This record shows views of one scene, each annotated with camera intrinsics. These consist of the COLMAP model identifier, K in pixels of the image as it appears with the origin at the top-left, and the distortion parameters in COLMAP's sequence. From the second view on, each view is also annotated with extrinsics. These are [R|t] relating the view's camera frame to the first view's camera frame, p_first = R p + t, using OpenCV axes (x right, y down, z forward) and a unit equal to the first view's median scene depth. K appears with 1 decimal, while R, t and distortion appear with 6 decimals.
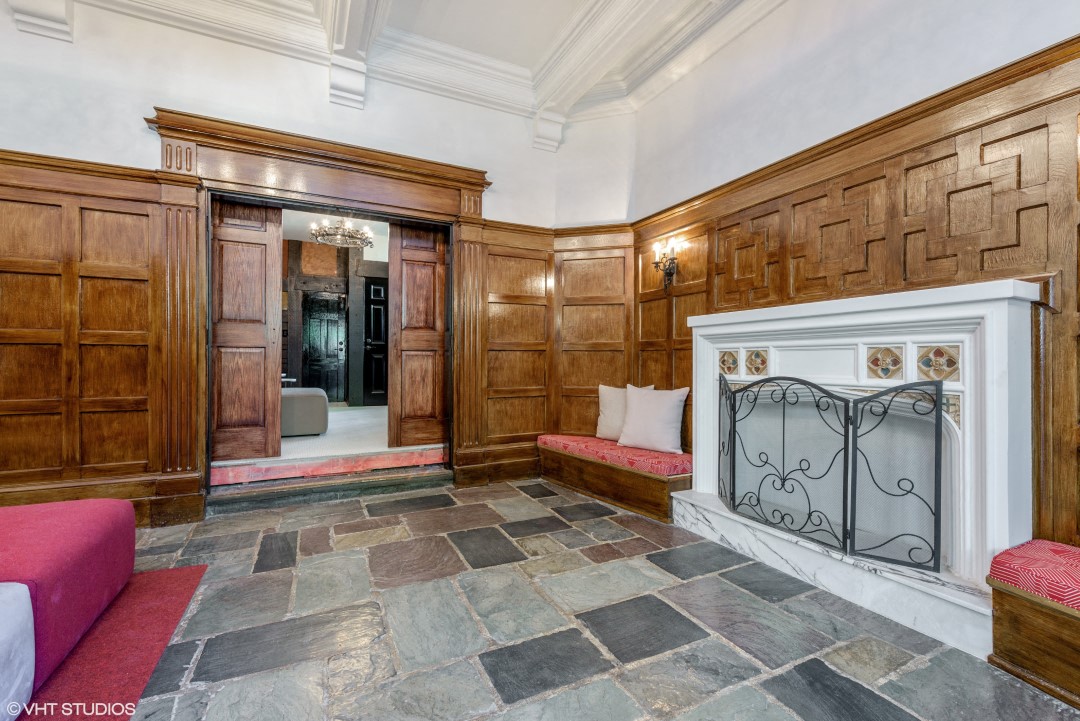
lens RADIAL K [[464.0, 0, 541.7], [0, 464.0, 360.2], [0, 0, 1]] dist [-0.002358, -0.000019]
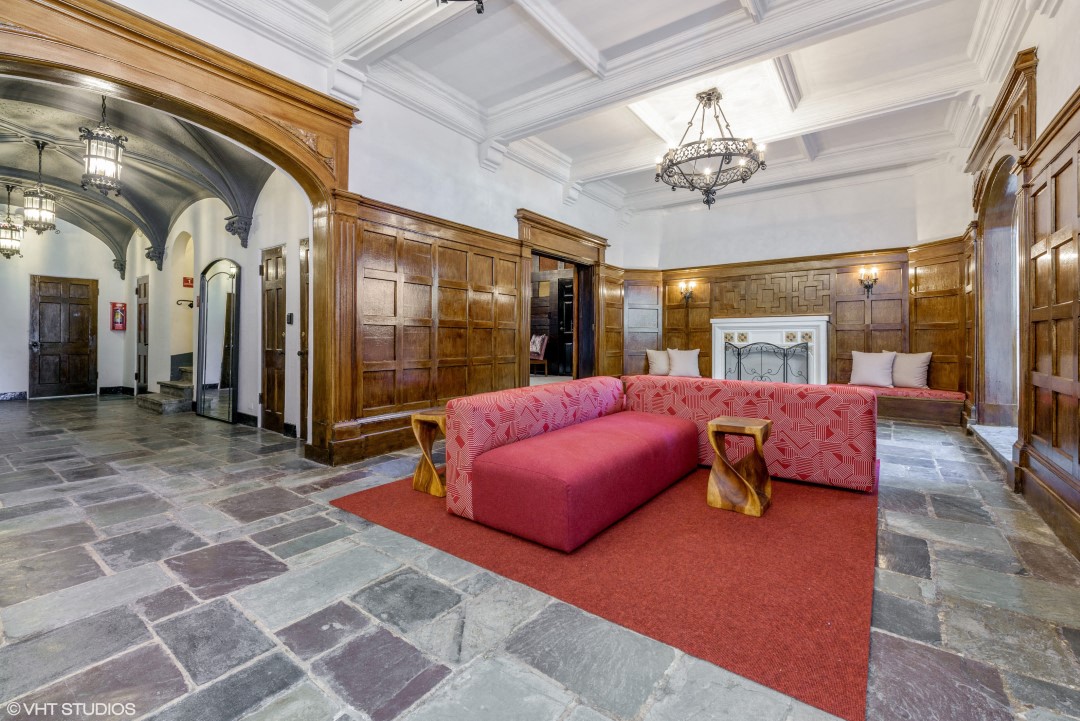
lens RADIAL K [[462.6, 0, 548.8], [0, 462.6, 335.6], [0, 0, 1]] dist [0.002322, 0.000049]
pose [[0.891946, 0.002575, 0.452134, -1.591965], [0.000440, 0.999978, -0.006563, 0.009252], [-0.452141, 0.006053, 0.891926, -0.800438]]
